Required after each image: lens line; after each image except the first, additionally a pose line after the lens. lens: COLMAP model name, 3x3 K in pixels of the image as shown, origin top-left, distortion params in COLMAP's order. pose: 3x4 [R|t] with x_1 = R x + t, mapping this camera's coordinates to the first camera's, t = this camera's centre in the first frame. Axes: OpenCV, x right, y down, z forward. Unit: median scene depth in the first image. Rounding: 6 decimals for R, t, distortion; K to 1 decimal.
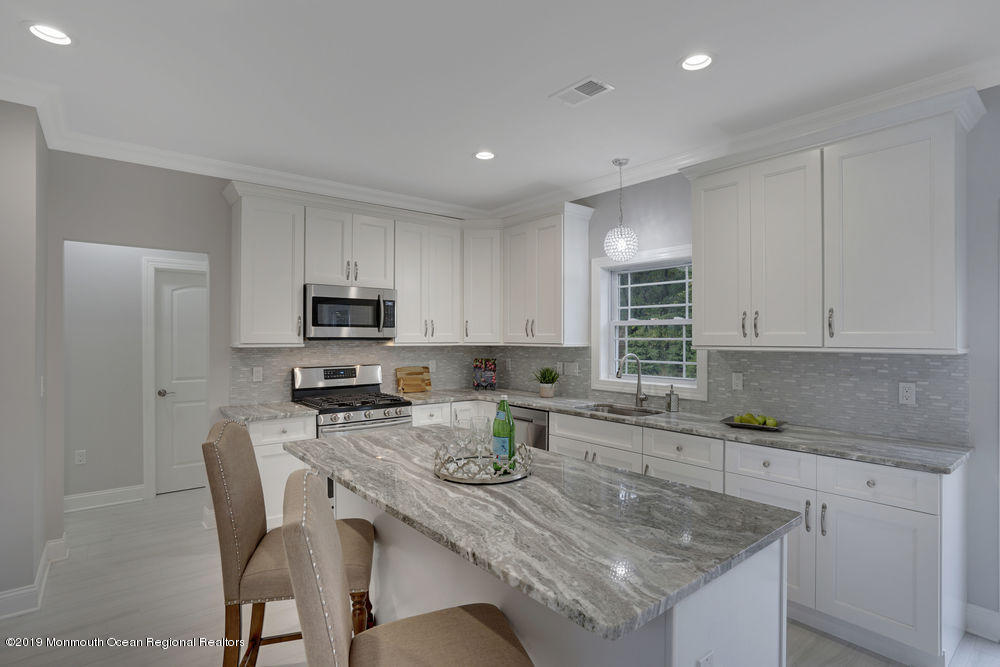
lens RADIAL K [[495.9, 0, 500.0], [0, 495.9, 333.5], [0, 0, 1]] dist [-0.002664, -0.000145]
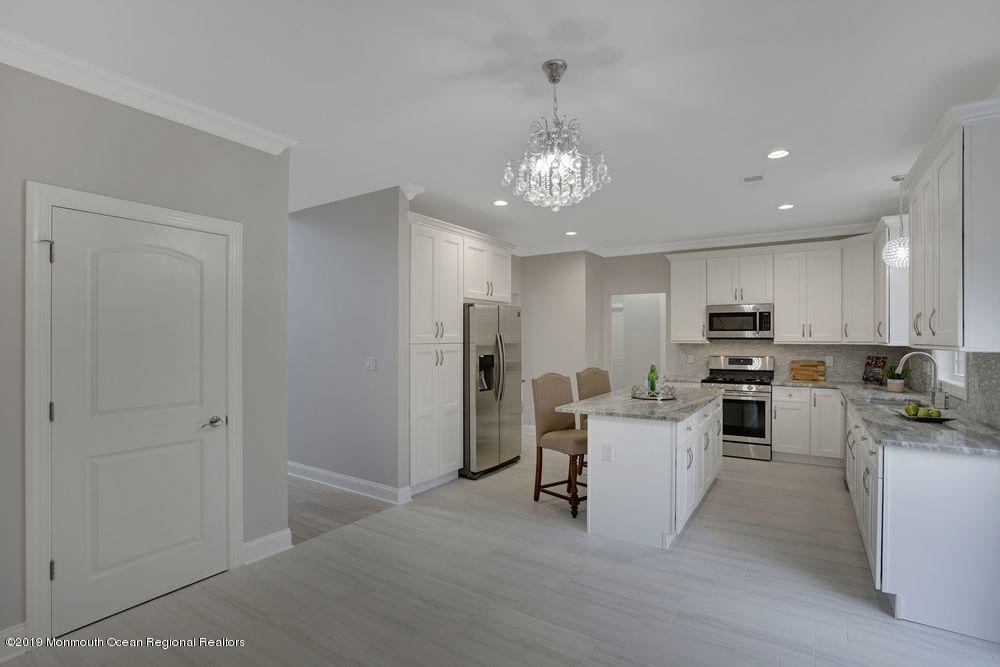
lens RADIAL K [[495.9, 0, 500.0], [0, 495.9, 333.5], [0, 0, 1]] dist [-0.002664, -0.000145]
pose [[0.306781, -0.009145, -0.951736, 0.893089], [0.010741, 0.999923, -0.006145, -0.003551], [0.951720, -0.008337, 0.306856, -0.165423]]
